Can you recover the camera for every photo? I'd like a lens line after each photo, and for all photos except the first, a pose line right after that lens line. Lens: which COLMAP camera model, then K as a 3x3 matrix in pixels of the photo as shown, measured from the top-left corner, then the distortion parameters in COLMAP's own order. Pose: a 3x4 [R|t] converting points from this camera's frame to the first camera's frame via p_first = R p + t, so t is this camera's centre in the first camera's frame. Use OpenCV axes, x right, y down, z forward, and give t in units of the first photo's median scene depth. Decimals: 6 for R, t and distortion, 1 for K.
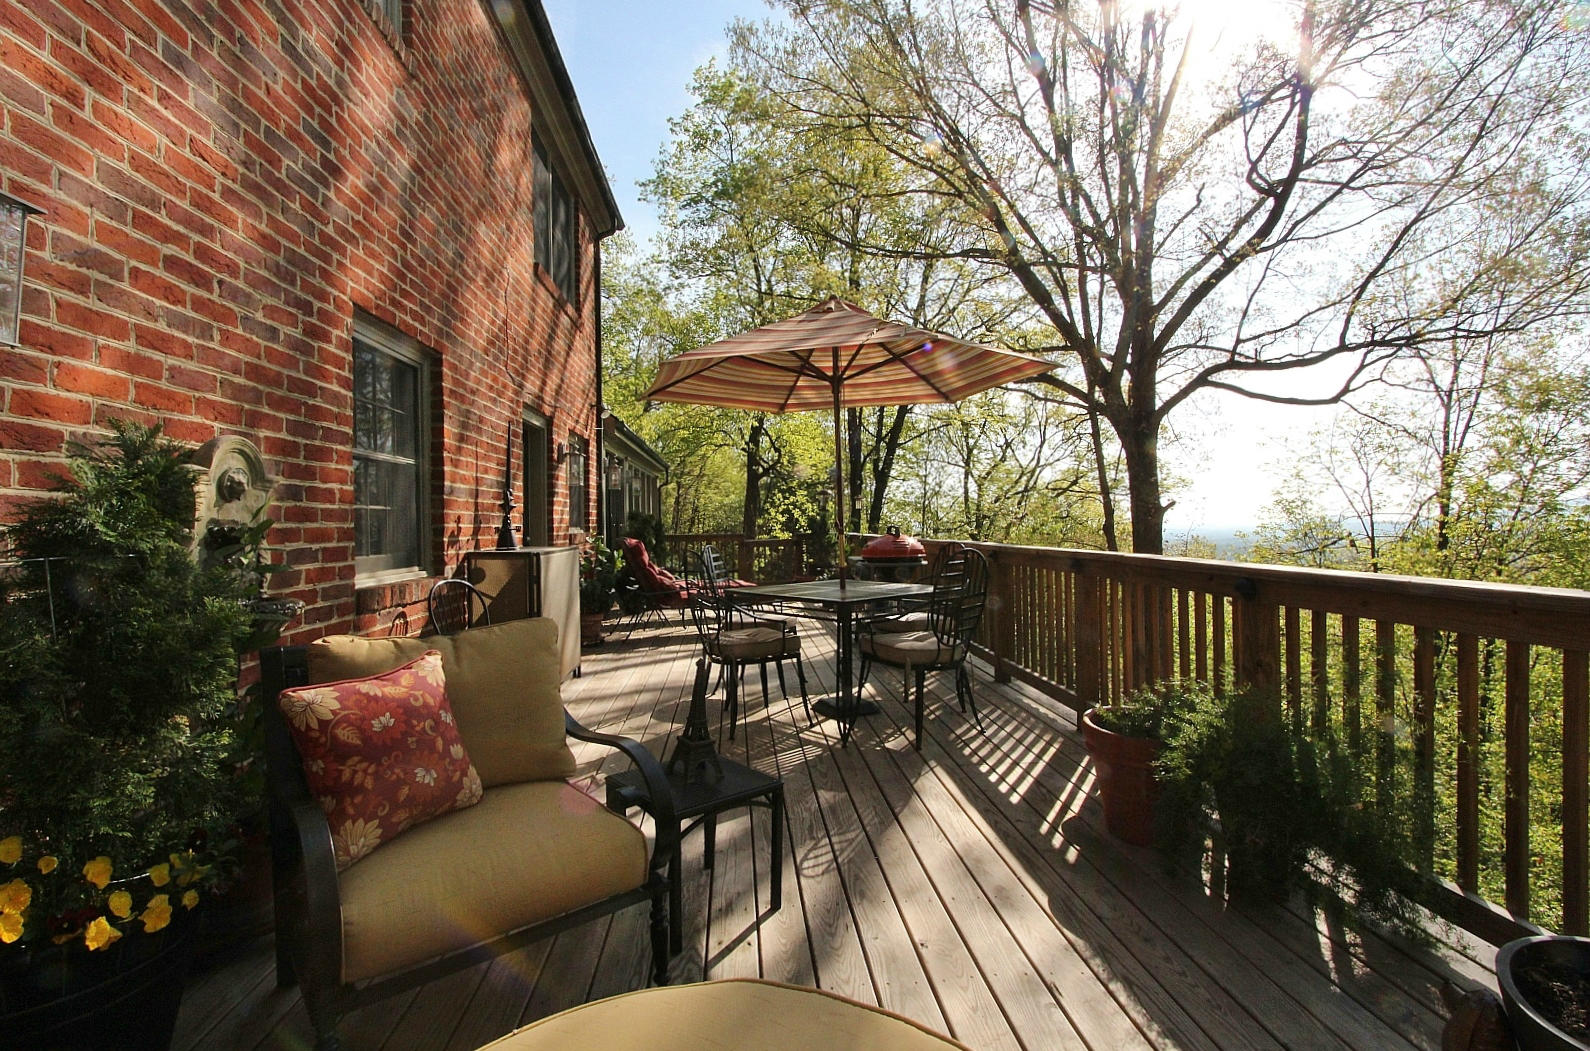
lens RADIAL K [[705.7, 0, 795.0], [0, 705.7, 525.5], [0, 0, 1]] dist [-0.039879, 0.007257]
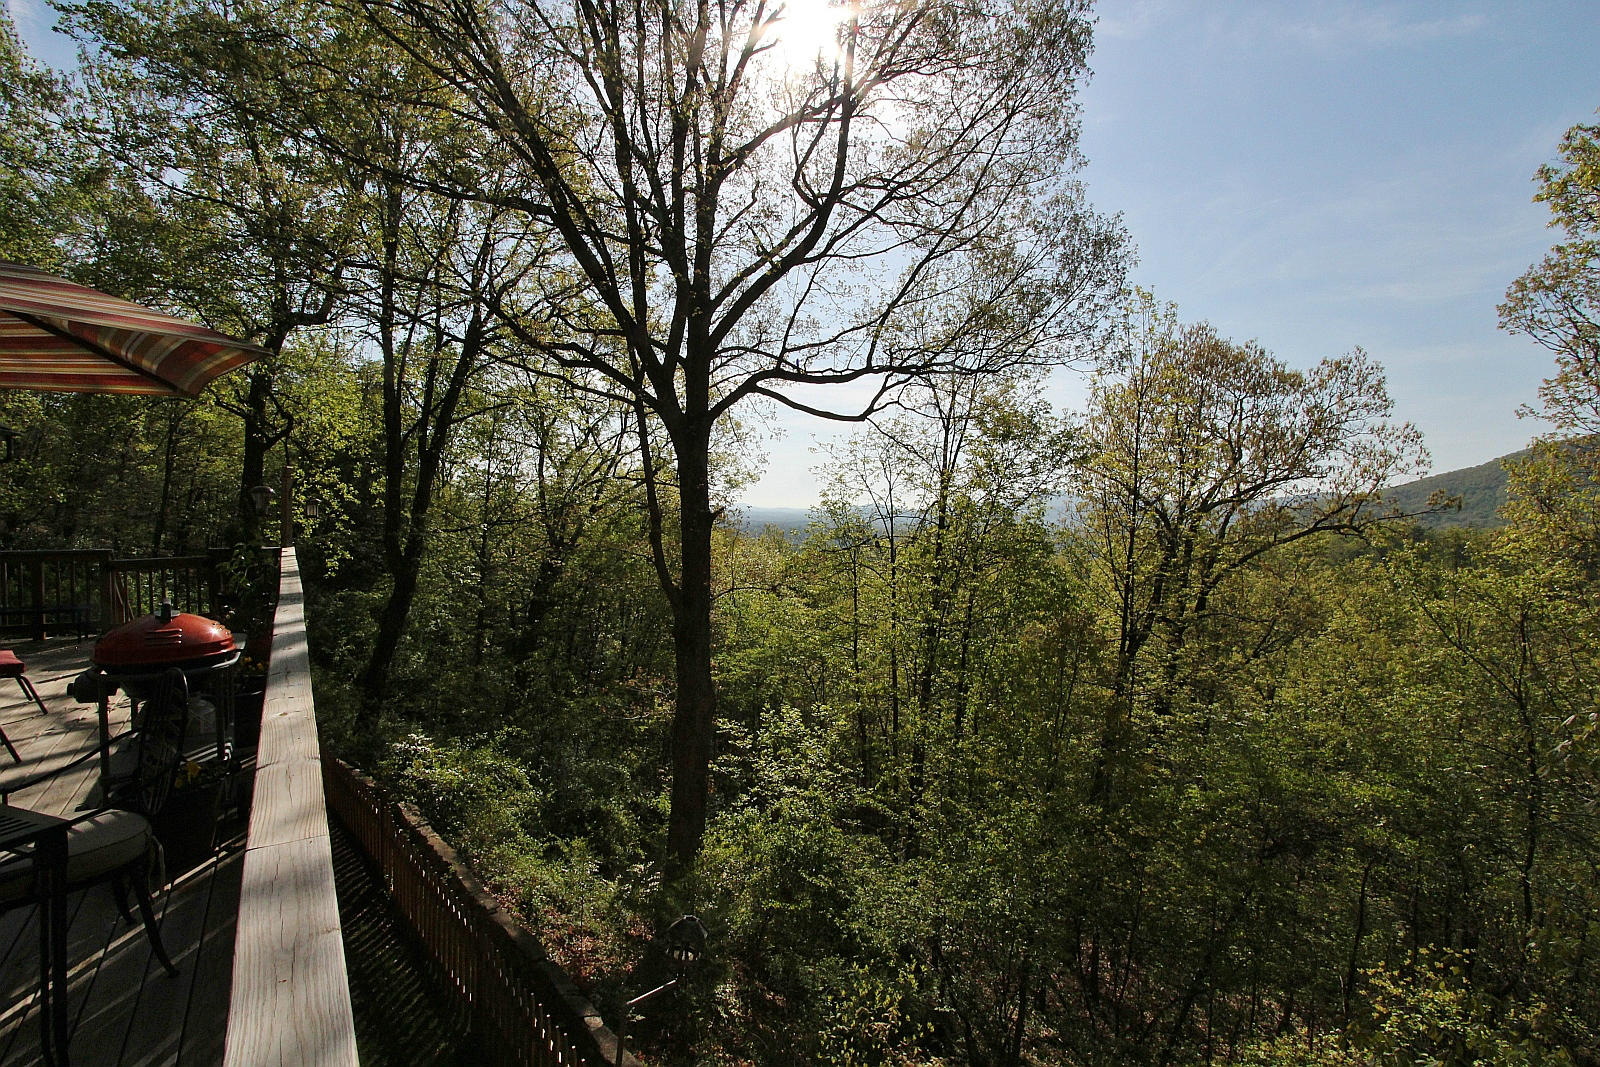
lens RADIAL K [[708.5, 0, 800.0], [0, 708.5, 533.5], [0, 0, 1]] dist [-0.035460, 0.000476]
pose [[0.848541, 0.003262, 0.529119, 0.120460], [-0.023998, 0.999189, 0.032325, -0.035234], [-0.528585, -0.040127, 0.847932, 0.116049]]
